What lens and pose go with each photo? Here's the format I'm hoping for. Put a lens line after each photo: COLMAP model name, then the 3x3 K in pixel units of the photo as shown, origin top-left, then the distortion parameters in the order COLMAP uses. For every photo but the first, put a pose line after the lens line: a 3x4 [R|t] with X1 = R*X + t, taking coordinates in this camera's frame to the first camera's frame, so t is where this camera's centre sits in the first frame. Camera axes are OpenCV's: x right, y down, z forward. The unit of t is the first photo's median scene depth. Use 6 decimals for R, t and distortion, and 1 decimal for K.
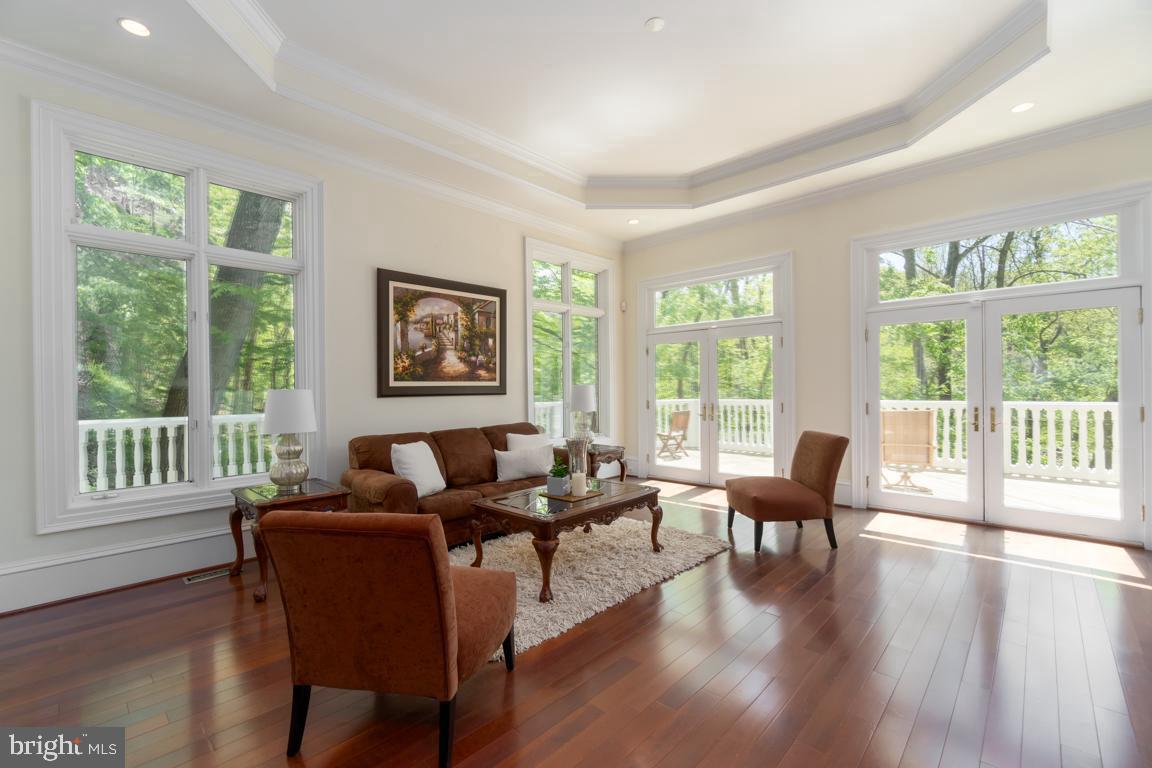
lens RADIAL K [[496.9, 0, 572.8], [0, 496.9, 383.6], [0, 0, 1]] dist [-0.003160, 0.000023]
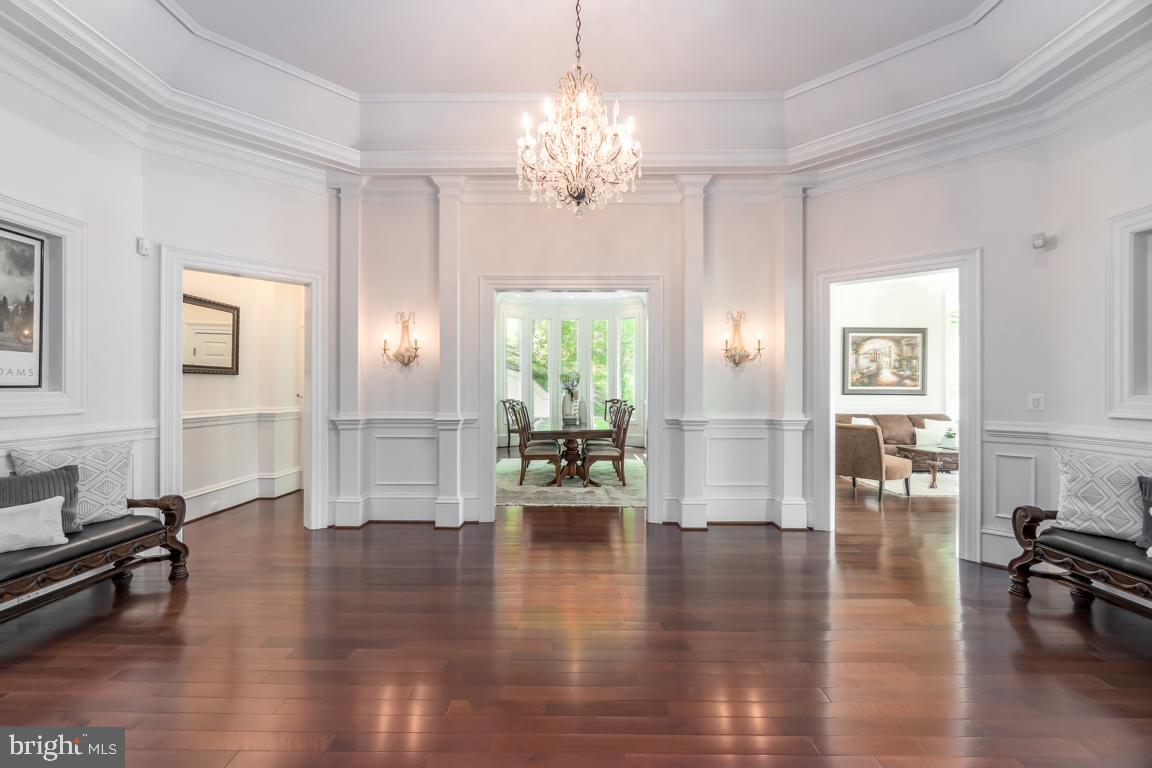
lens RADIAL K [[496.9, 0, 579.6], [0, 496.9, 390.1], [0, 0, 1]] dist [-0.003160, 0.000023]
pose [[0.698378, 0.011715, -0.715633, 0.240536], [-0.006997, 0.999930, 0.009541, -0.002237], [0.715695, -0.001656, 0.698411, -0.946255]]
